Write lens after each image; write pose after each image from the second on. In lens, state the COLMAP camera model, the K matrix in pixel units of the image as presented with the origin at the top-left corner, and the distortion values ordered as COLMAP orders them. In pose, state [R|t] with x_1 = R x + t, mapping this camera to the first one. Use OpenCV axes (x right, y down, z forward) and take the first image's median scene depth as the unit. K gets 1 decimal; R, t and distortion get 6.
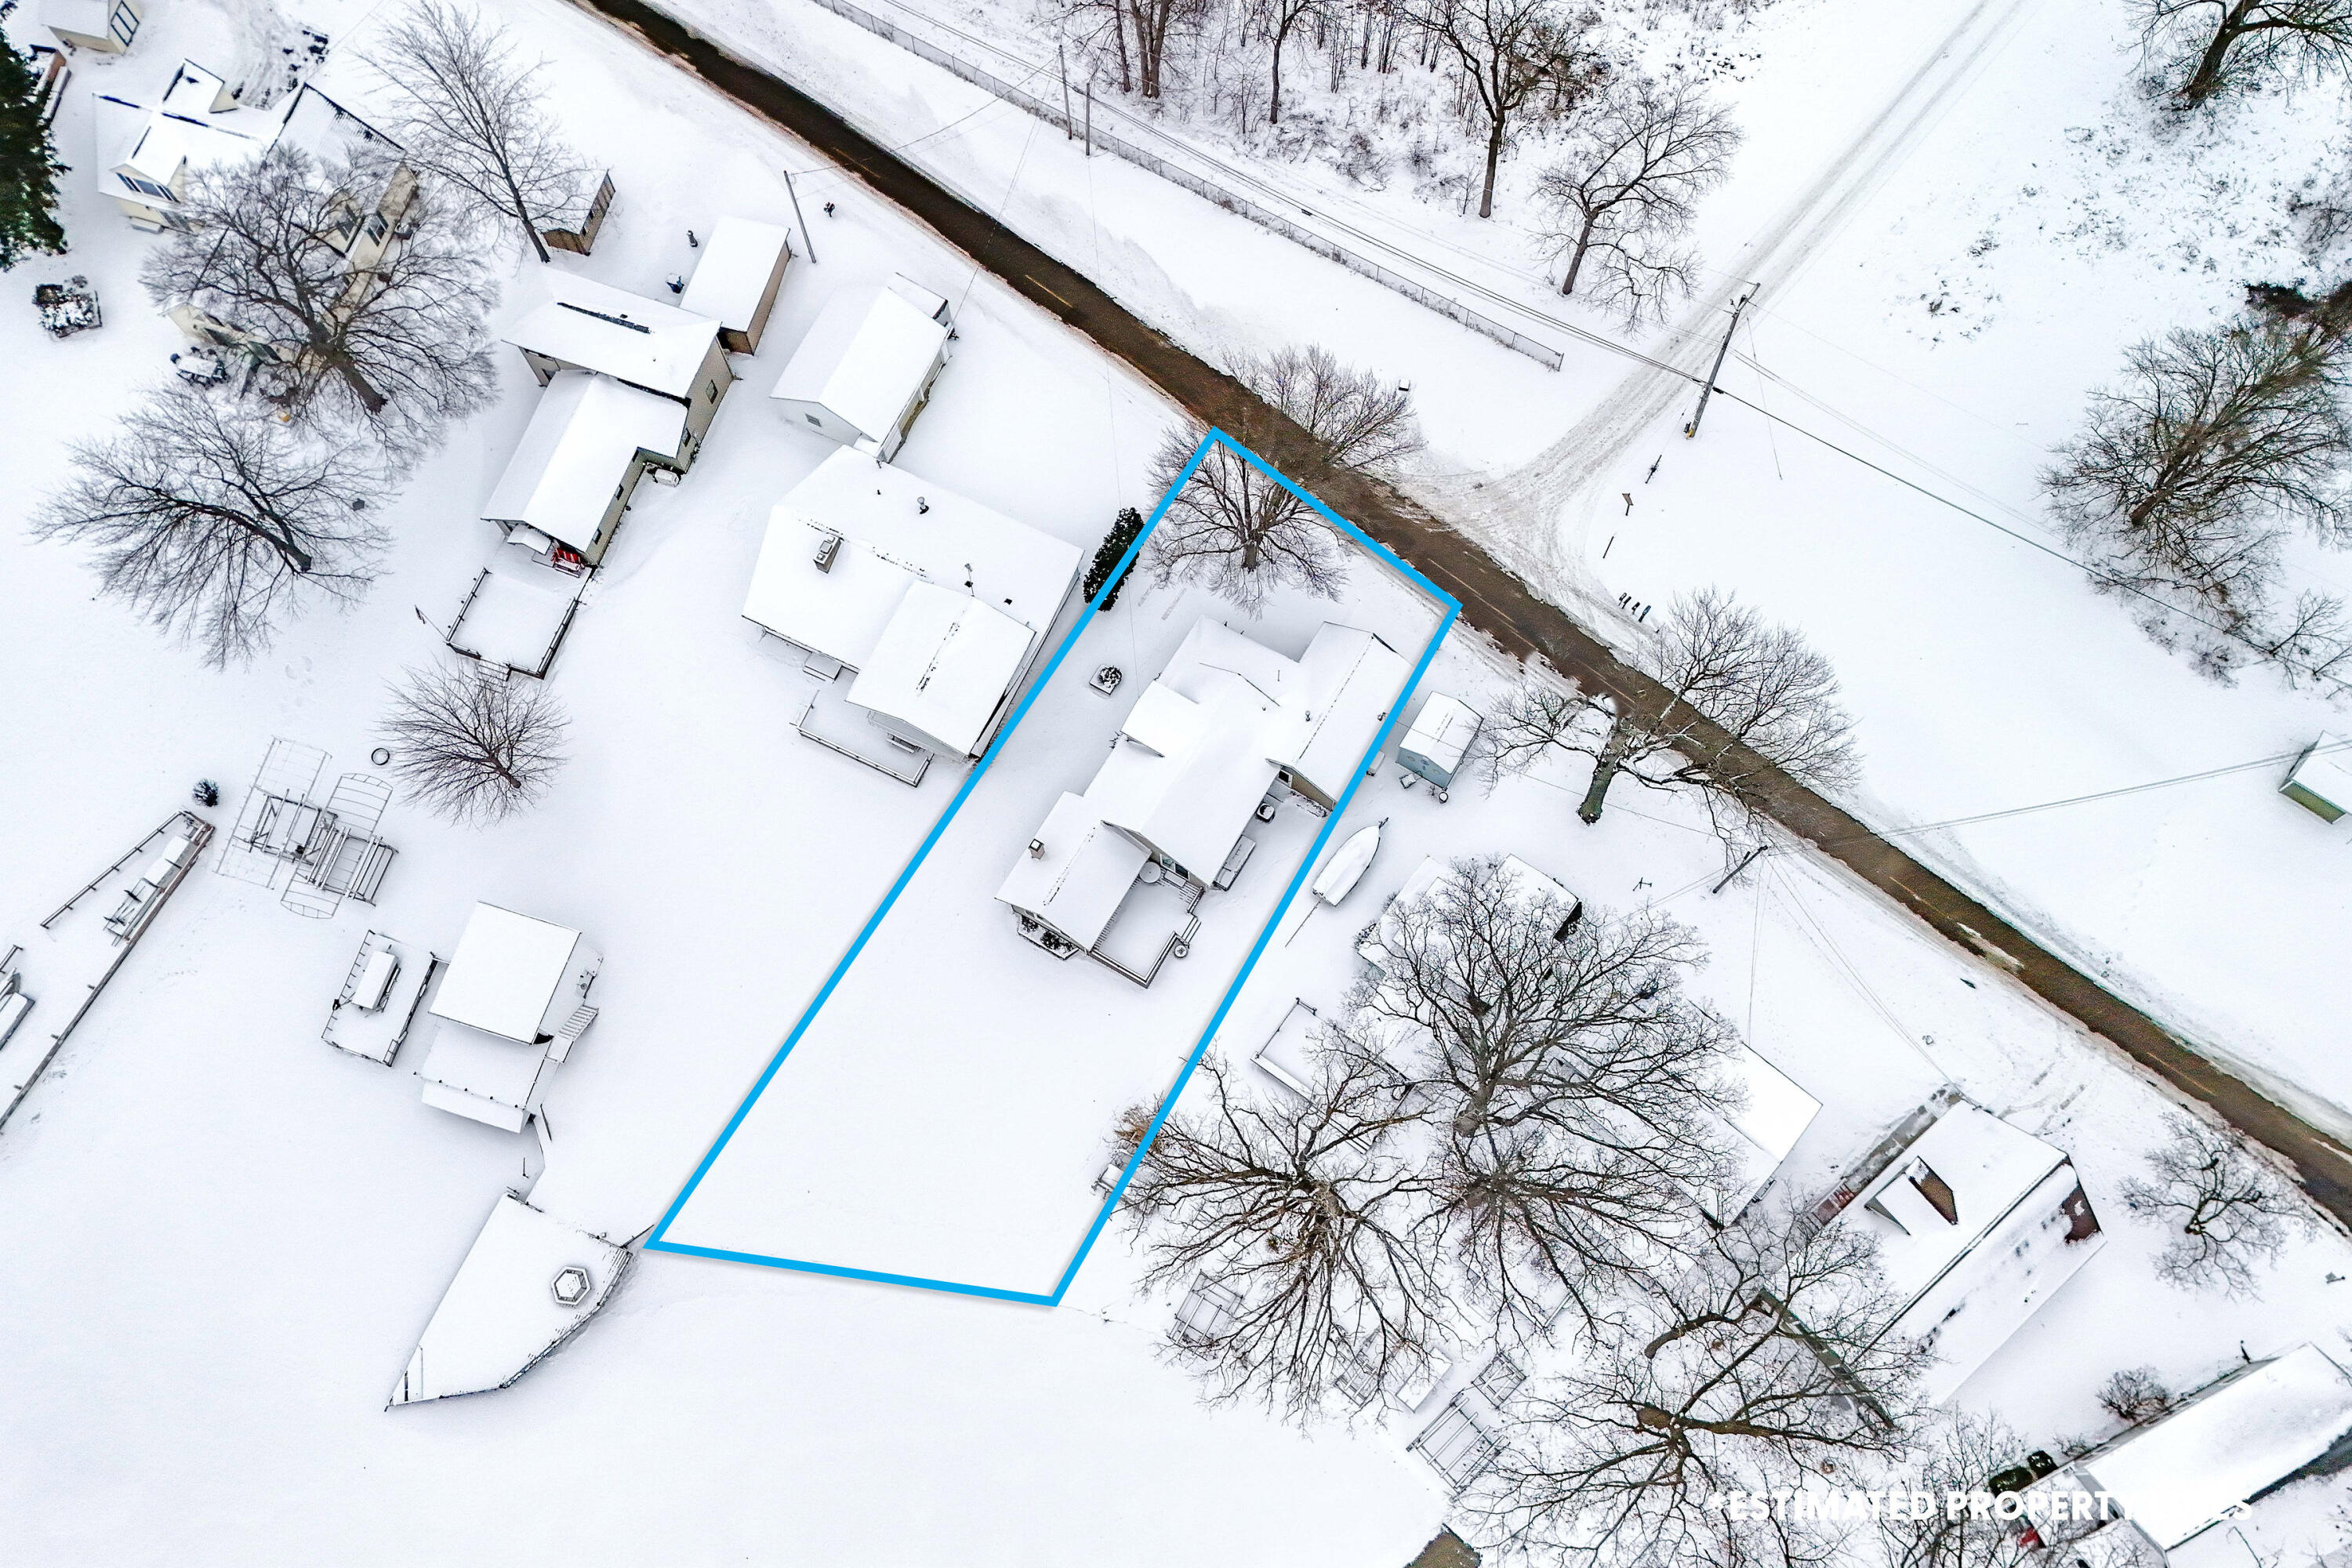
lens RADIAL K [[1996.0, 0, 1185.9], [0, 1996.0, 788.8], [0, 0, 1]] dist [0.043966, -0.046635]
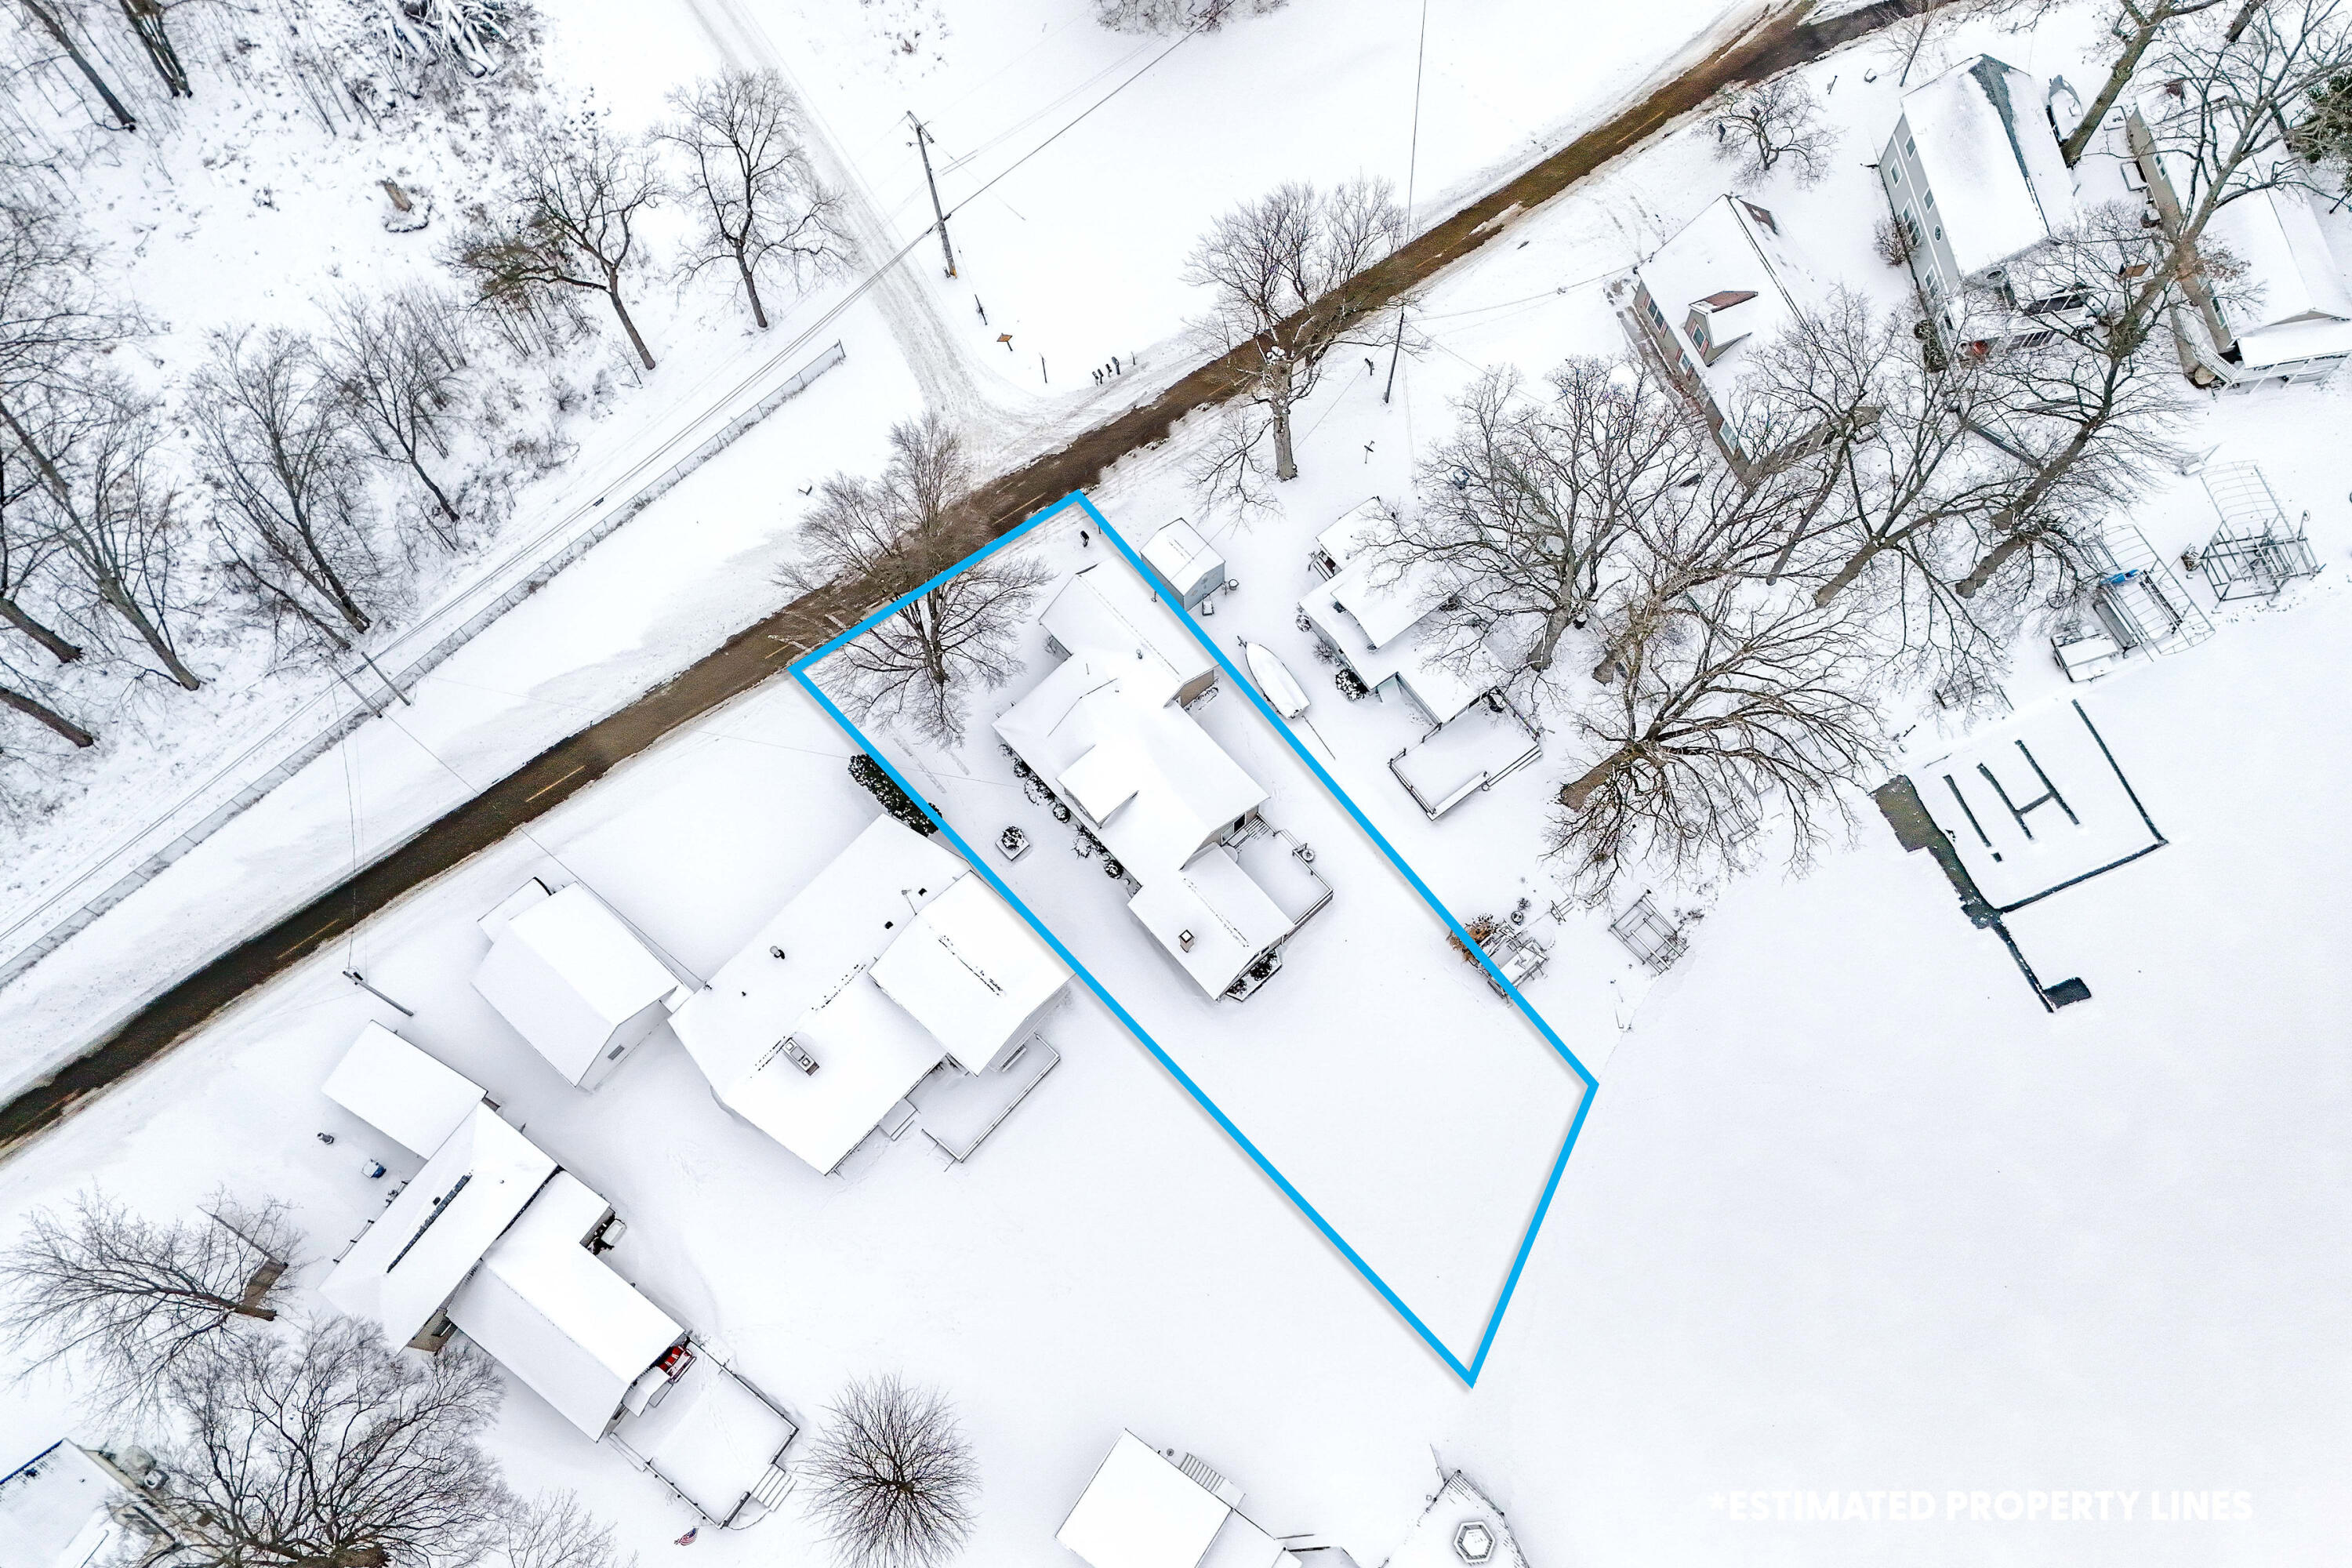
lens RADIAL K [[1996.0, 0, 1170.3], [0, 1996.0, 775.7], [0, 0, 1]] dist [0.043966, -0.046635]
pose [[0.296606, -0.893277, 0.337760, -0.315445], [0.906323, 0.374769, 0.195262, -0.187324], [-0.301005, 0.248203, 0.920756, 0.069067]]
